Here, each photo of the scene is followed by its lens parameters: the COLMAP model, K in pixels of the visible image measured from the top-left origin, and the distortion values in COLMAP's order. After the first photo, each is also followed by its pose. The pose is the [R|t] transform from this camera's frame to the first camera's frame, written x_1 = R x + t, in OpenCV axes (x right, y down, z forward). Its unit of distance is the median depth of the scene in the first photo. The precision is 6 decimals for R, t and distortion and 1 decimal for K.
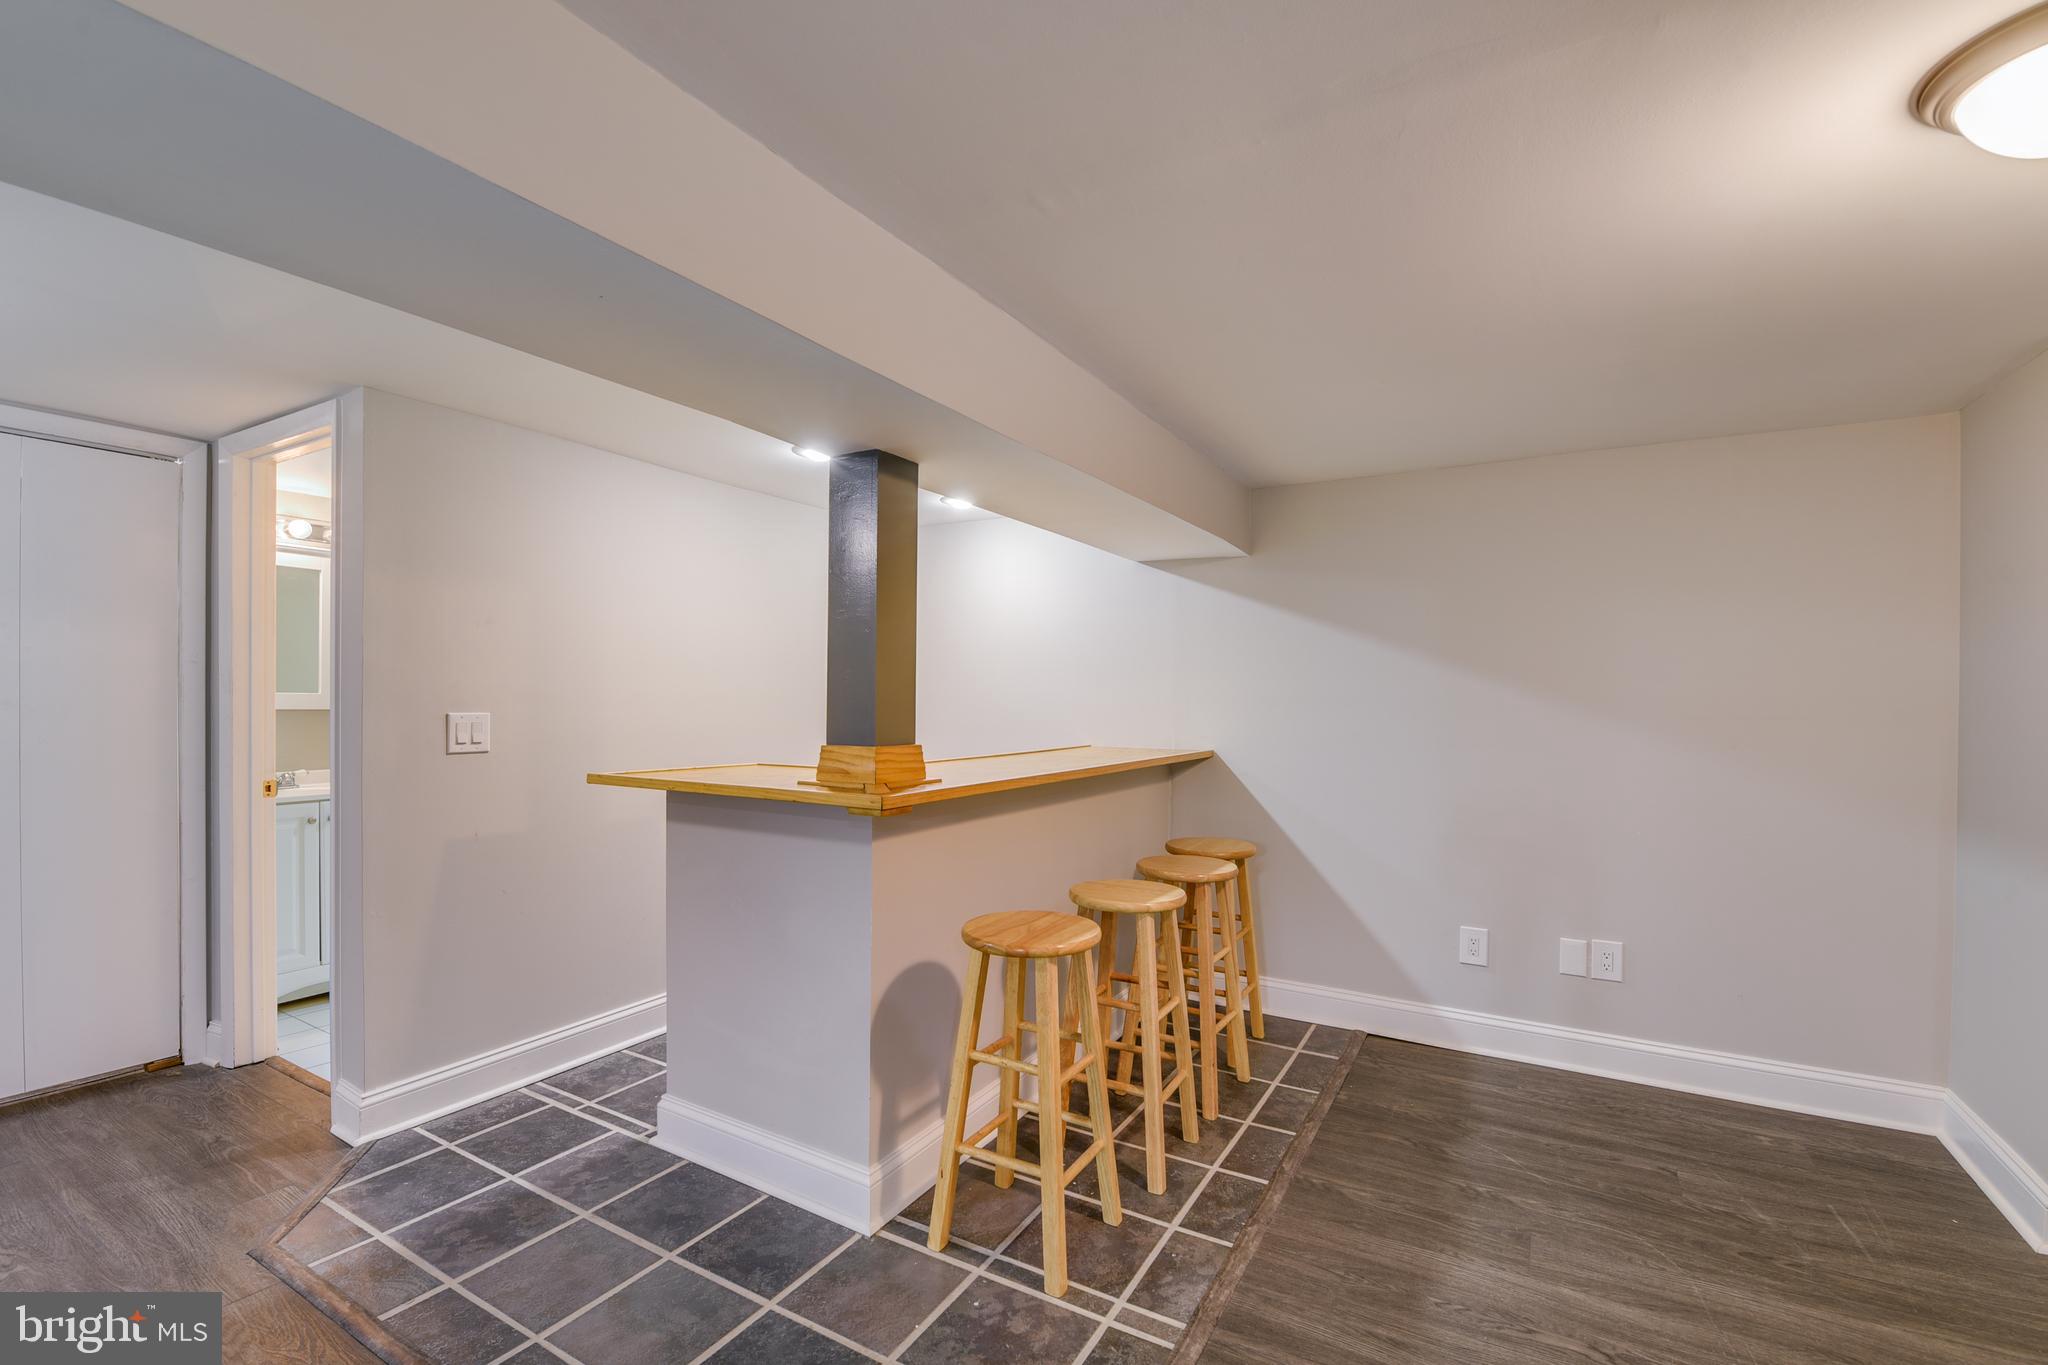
lens RADIAL K [[887.2, 0, 1028.8], [0, 887.2, 689.9], [0, 0, 1]] dist [0.000326, -0.009315]
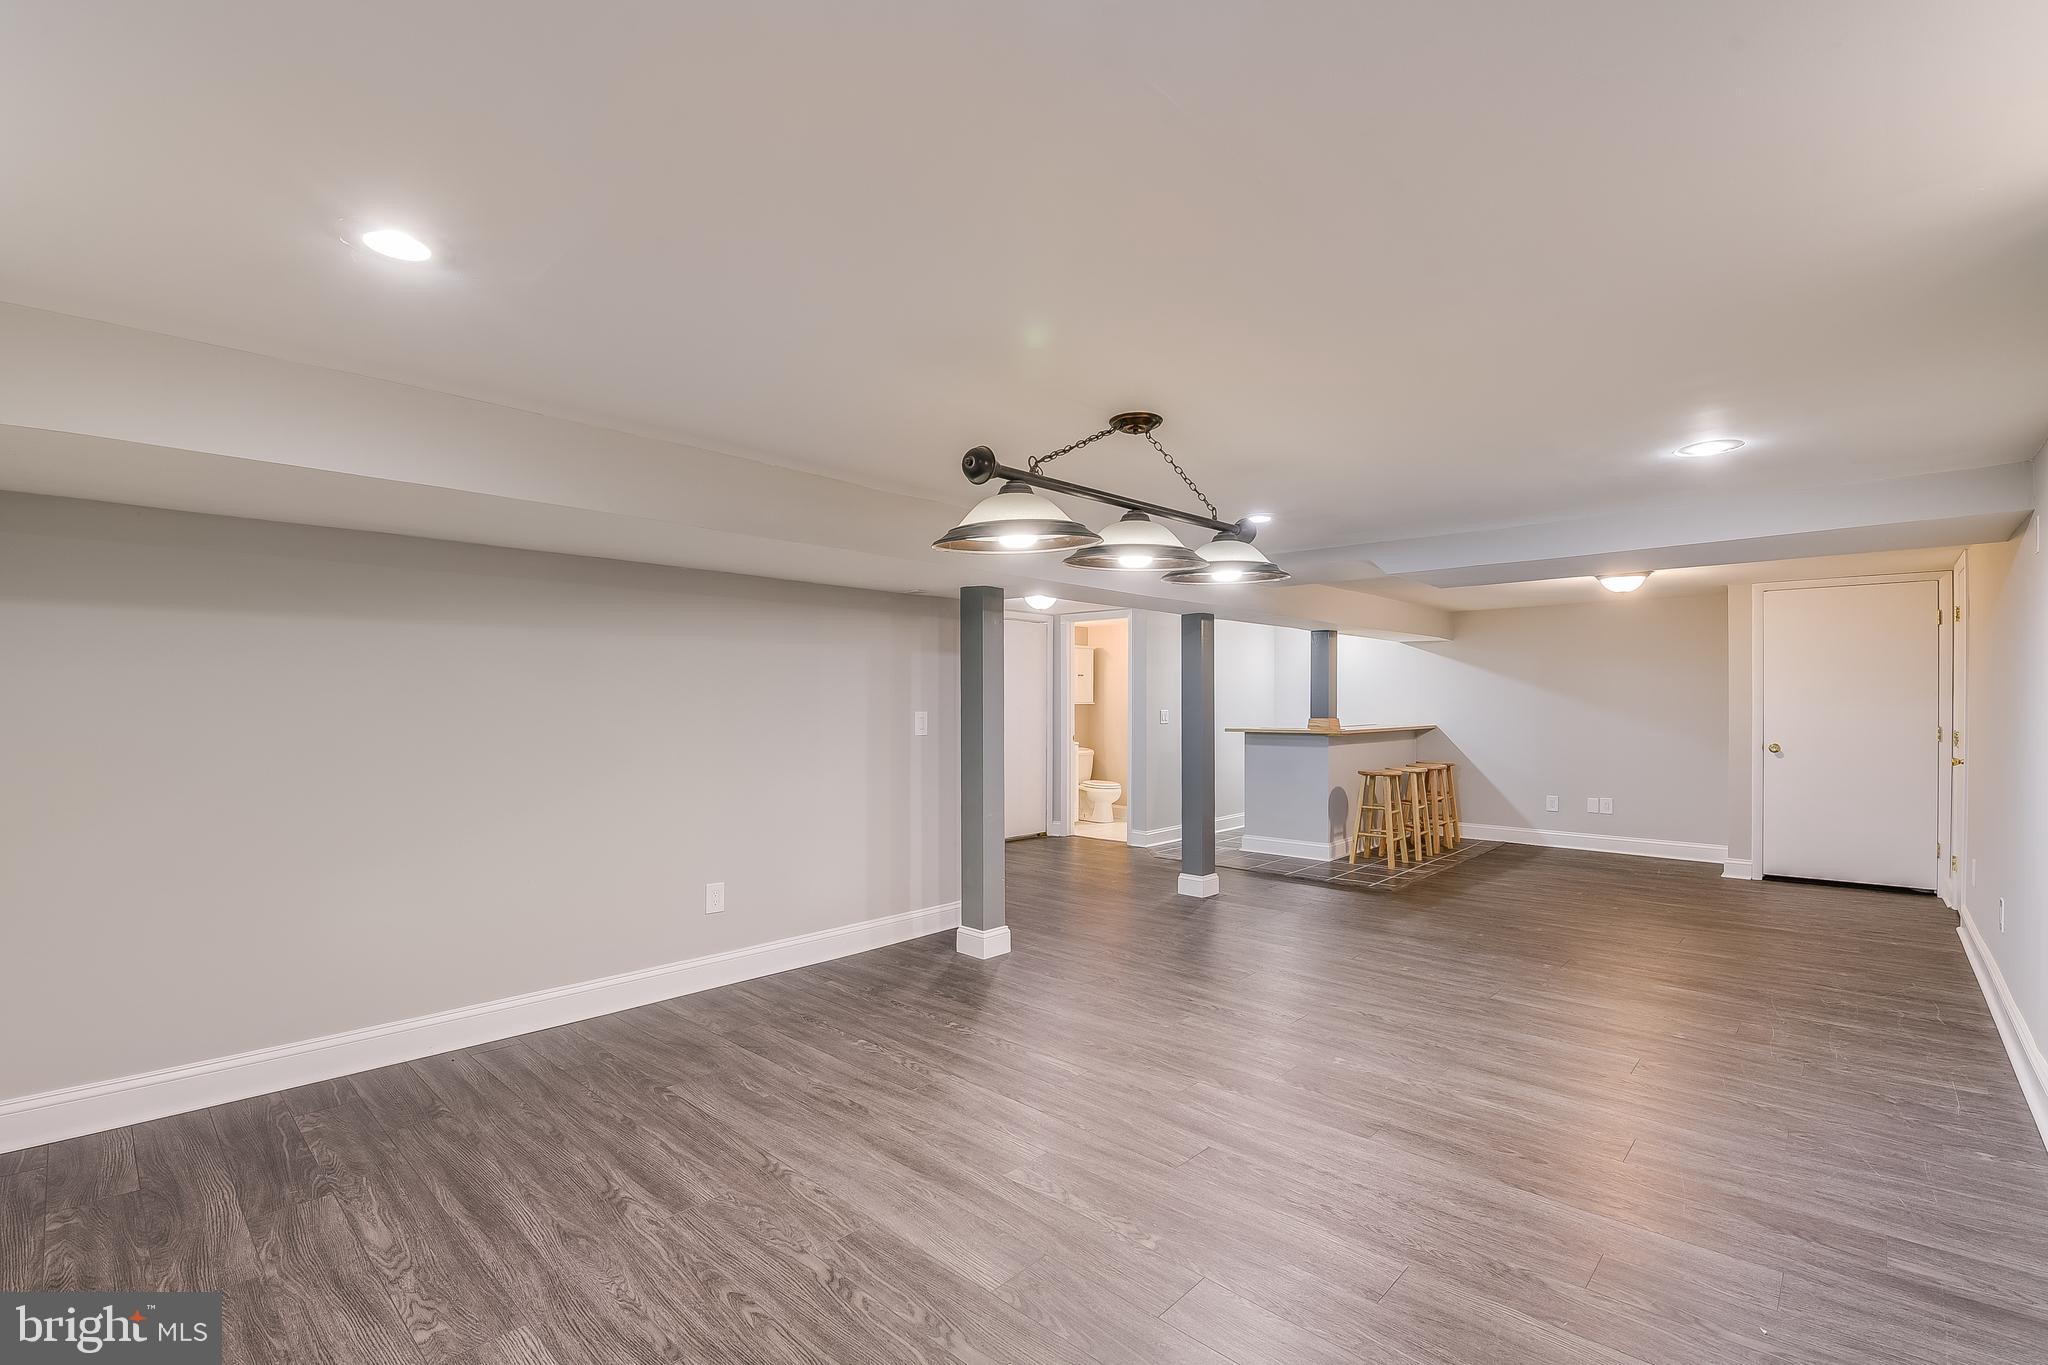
lens RADIAL K [[894.4, 0, 1024.0], [0, 894.4, 682.5], [0, 0, 1]] dist [-0.002872, -0.009301]
pose [[0.976323, -0.011270, -0.216026, -0.410247], [0.007433, 0.999800, -0.018564, -0.008041], [0.216192, 0.016519, 0.976211, -1.843882]]
